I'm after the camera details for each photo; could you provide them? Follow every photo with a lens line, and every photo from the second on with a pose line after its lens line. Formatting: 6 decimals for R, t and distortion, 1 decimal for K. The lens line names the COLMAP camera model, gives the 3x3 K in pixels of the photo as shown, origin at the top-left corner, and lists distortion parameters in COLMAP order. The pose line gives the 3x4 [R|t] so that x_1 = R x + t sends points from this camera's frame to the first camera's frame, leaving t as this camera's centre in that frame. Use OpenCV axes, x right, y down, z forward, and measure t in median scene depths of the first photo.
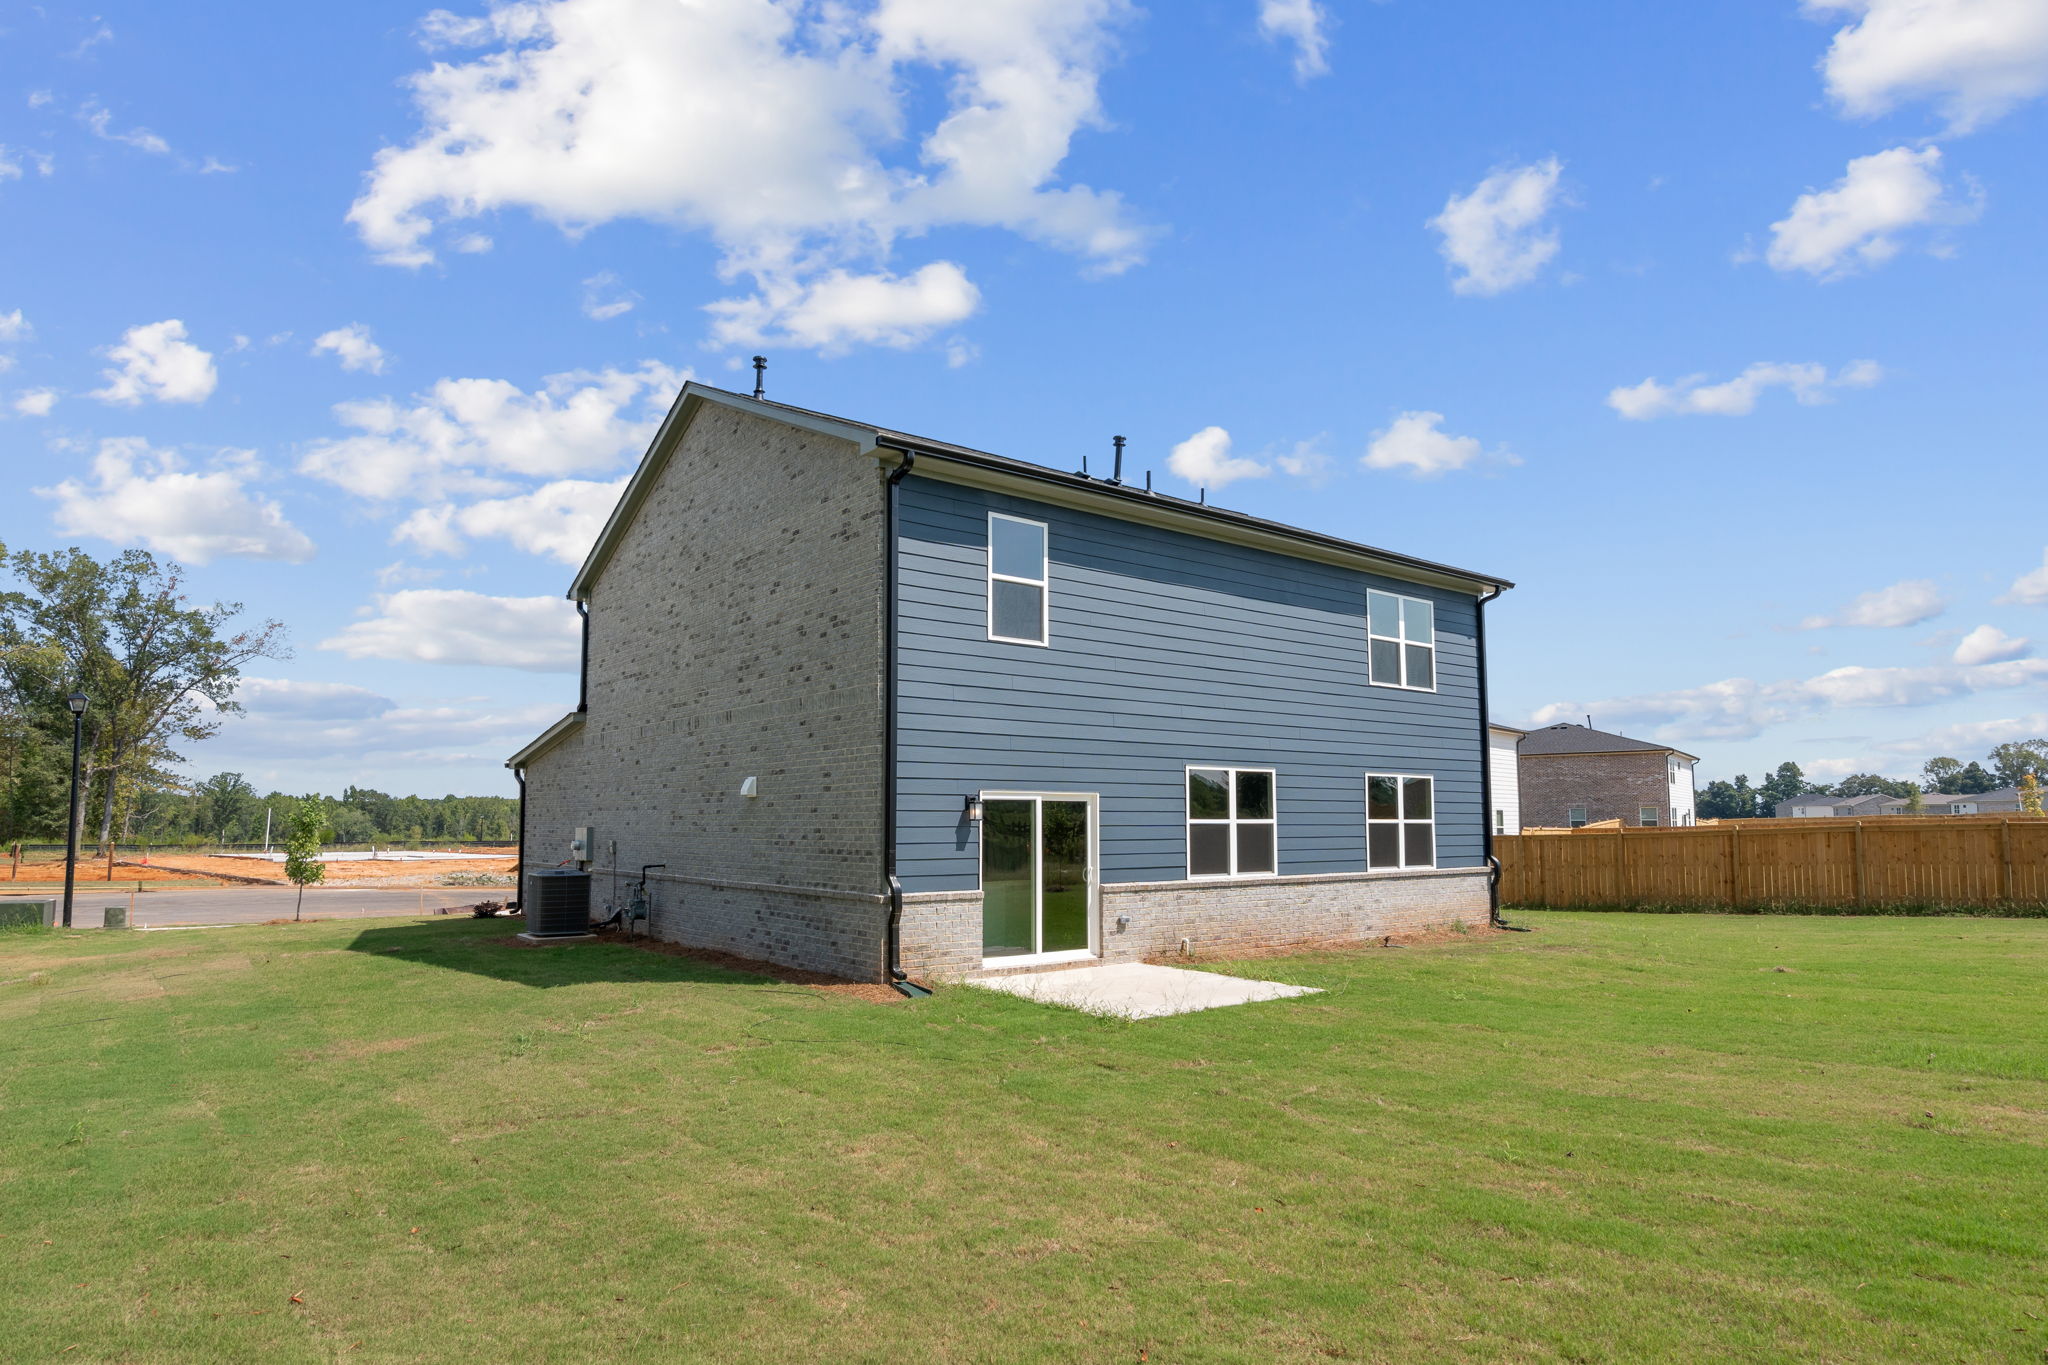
lens RADIAL K [[1337.8, 0, 1027.7], [0, 1337.8, 687.0], [0, 0, 1]] dist [0.008031, 0.002321]
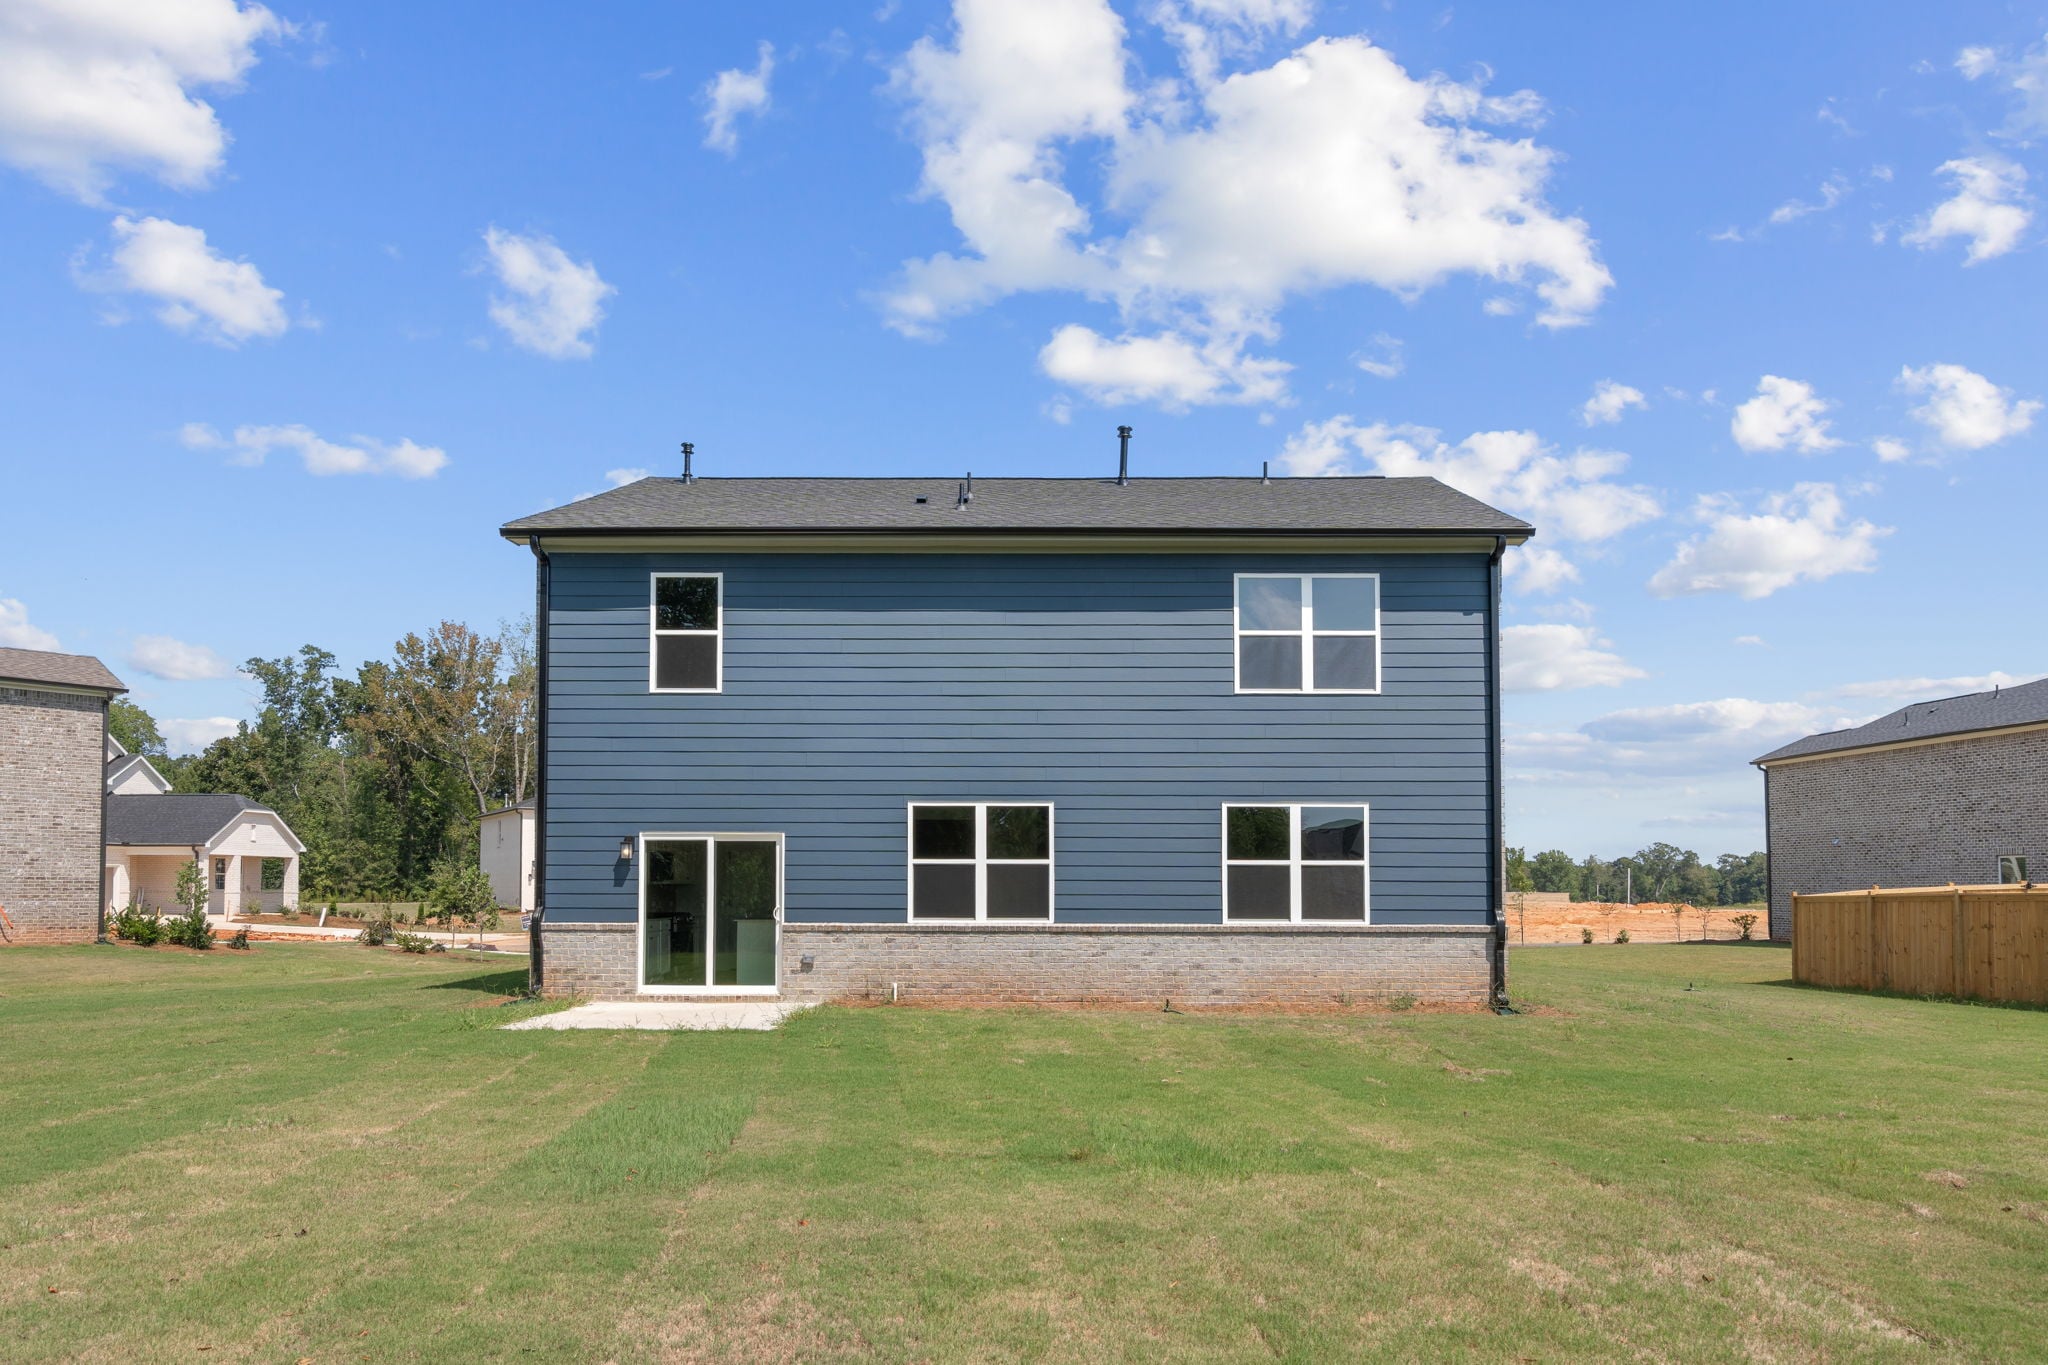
lens RADIAL K [[941.7, 0, 1024.0], [0, 941.7, 831.5], [0, 0, 1]] dist [0.001817, 0.000171]
pose [[0.736308, -0.018584, -0.676392, 0.572609], [0.064295, 0.997021, 0.042598, 0.051331], [0.673585, -0.074854, 0.735309, 0.516954]]
